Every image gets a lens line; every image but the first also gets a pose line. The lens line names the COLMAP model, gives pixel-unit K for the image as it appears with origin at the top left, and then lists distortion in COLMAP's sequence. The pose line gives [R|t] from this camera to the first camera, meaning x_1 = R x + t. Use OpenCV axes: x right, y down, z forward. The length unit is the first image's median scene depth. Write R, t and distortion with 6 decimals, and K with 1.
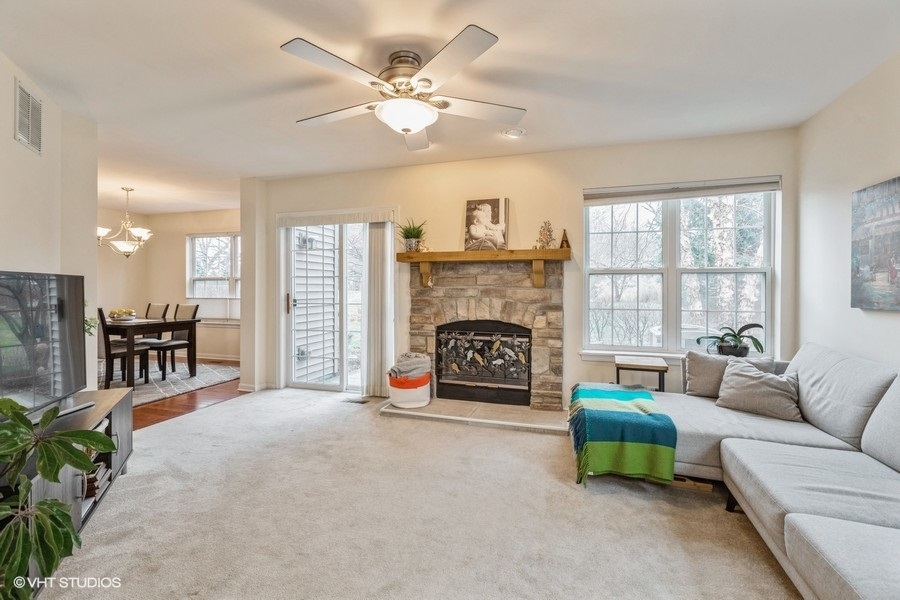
lens RADIAL K [[409.5, 0, 448.6], [0, 409.5, 297.0], [0, 0, 1]] dist [0.000088, 0.000091]
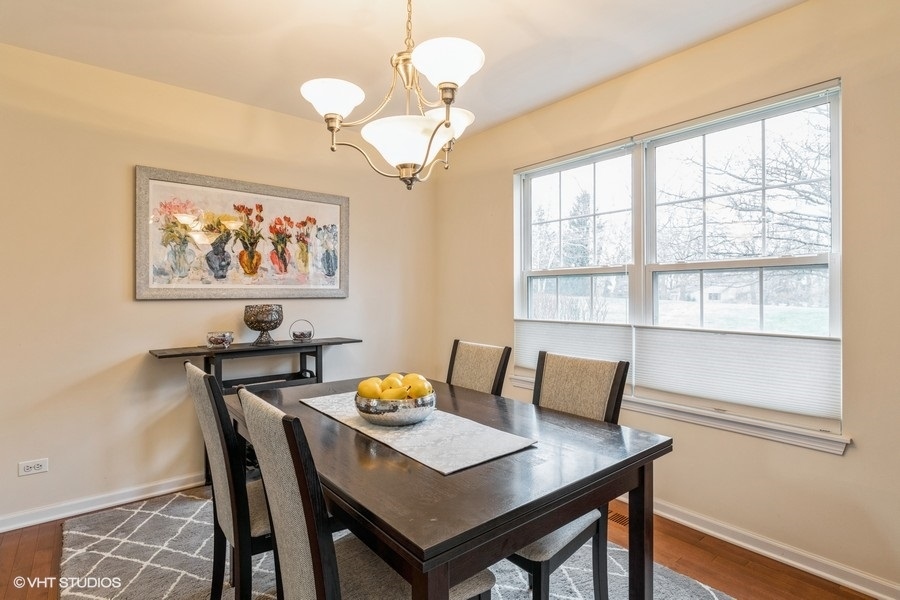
lens RADIAL K [[449.2, 0, 449.9], [0, 449.2, 299.3], [0, 0, 1]] dist [-0.000759, -0.000019]
pose [[0.850967, -0.004177, -0.525202, -0.454242], [-0.003509, 0.999901, -0.013637, -0.011908], [0.525207, 0.013447, 0.850868, 0.571389]]
